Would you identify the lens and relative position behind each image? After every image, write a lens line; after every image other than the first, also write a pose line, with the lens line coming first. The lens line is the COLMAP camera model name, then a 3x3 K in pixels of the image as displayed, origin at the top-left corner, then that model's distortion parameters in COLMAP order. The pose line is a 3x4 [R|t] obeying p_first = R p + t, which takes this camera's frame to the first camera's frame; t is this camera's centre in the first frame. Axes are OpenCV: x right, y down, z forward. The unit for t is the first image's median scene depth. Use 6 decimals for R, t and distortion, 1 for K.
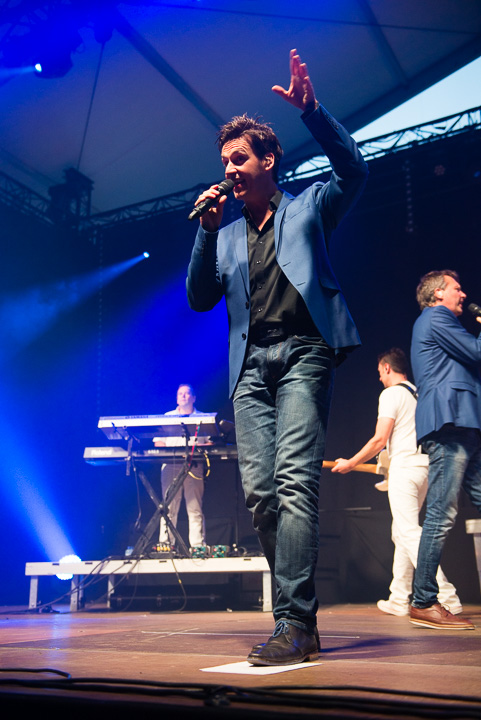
lens RADIAL K [[760.4, 0, 240.5], [0, 760.4, 360.0], [0, 0, 1]] dist [0.053728, 0.006118]
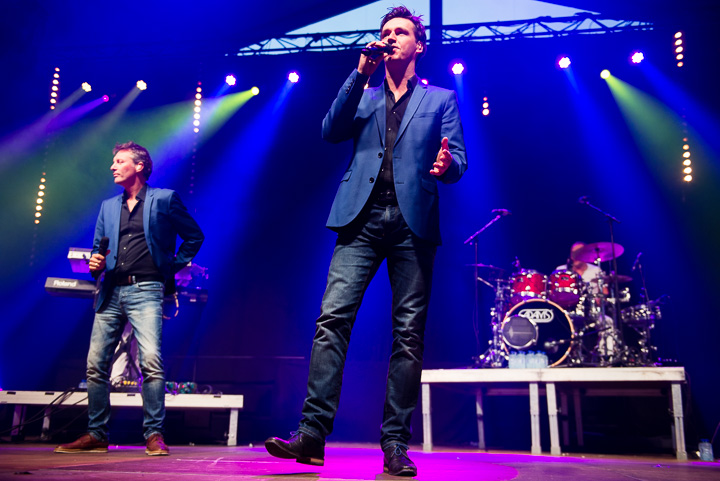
lens RADIAL K [[672.3, 0, 360.0], [0, 672.3, 240.5], [0, 0, 1]] dist [0.015927, 0.010285]
pose [[0.939769, 0.119533, 0.320227, -0.111537], [-0.123964, 0.992265, -0.006591, 0.024709], [-0.318538, -0.033503, 0.947318, 0.053873]]
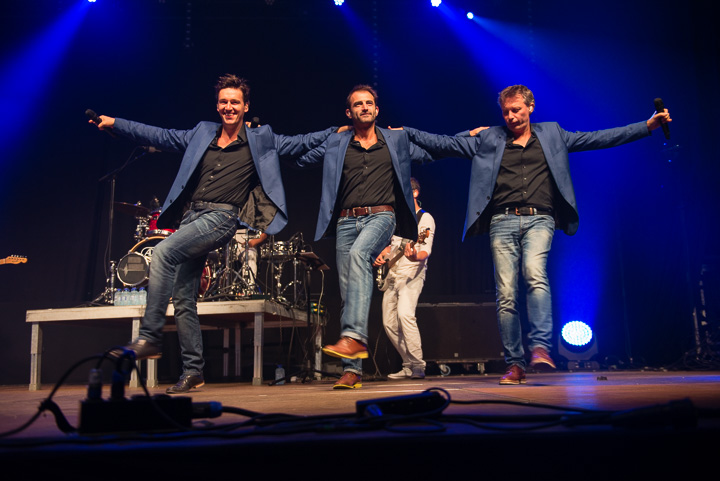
lens RADIAL K [[672.3, 0, 360.0], [0, 672.3, 240.5], [0, 0, 1]] dist [0.015927, 0.010285]
pose [[0.844809, 0.083876, 0.528454, 0.140076], [-0.132892, 0.989582, 0.055381, -0.011402], [-0.518303, -0.117014, 0.847154, -0.071657]]
